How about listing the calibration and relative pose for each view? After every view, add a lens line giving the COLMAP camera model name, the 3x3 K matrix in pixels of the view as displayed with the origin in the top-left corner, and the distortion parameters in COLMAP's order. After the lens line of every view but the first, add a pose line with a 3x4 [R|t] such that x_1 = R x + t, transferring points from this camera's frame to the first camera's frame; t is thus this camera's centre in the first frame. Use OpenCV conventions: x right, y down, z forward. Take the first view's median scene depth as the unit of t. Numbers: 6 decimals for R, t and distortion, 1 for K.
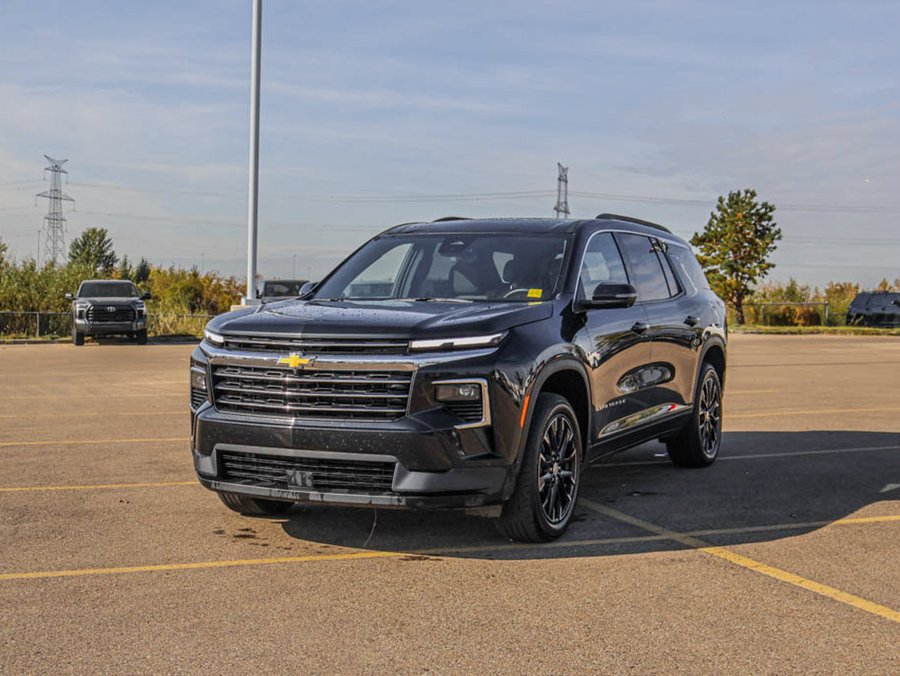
lens RADIAL K [[1386.4, 0, 367.6], [0, 1386.4, 337.2], [0, 0, 1]] dist [0.005754, -0.016485]
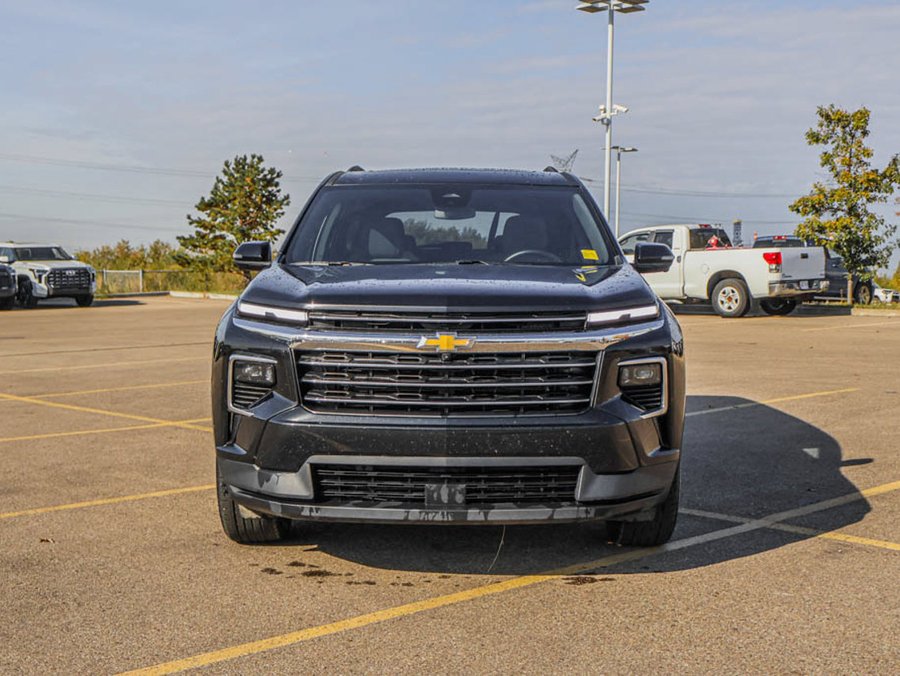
lens RADIAL K [[1386.4, 0, 367.6], [0, 1386.4, 337.2], [0, 0, 1]] dist [0.005754, -0.016485]
pose [[0.892970, -0.027774, 0.449258, -0.424500], [0.017285, 0.999474, 0.027431, -0.007375], [-0.449784, -0.016730, 0.892981, 0.322704]]
